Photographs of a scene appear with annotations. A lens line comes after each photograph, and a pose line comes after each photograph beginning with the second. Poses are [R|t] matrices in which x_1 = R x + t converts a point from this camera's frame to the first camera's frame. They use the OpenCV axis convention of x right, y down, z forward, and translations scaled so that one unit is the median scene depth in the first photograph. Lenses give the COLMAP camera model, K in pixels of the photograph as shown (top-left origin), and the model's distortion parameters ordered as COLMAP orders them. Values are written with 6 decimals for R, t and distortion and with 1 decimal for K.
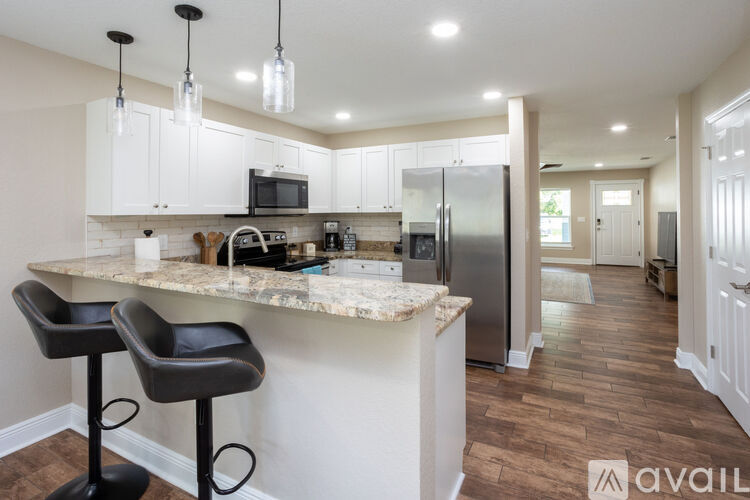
lens RADIAL K [[379.5, 0, 375.4], [0, 379.5, 207.3], [0, 0, 1]] dist [-0.034323, 0.000065]
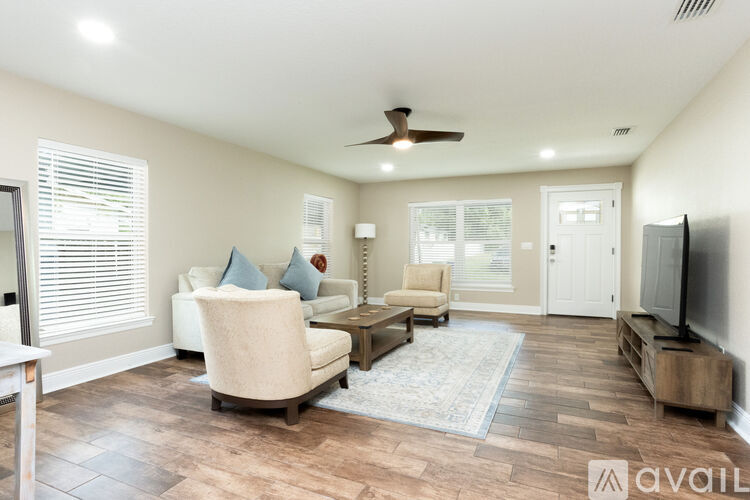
lens RADIAL K [[397.5, 0, 375.0], [0, 397.5, 250.0], [0, 0, 1]] dist [0.000789, 0.000014]
pose [[0.998363, 0.006011, 0.056884, 0.269708], [-0.007092, 0.999798, 0.018826, 0.031073], [-0.056759, -0.019199, 0.998203, 0.354320]]
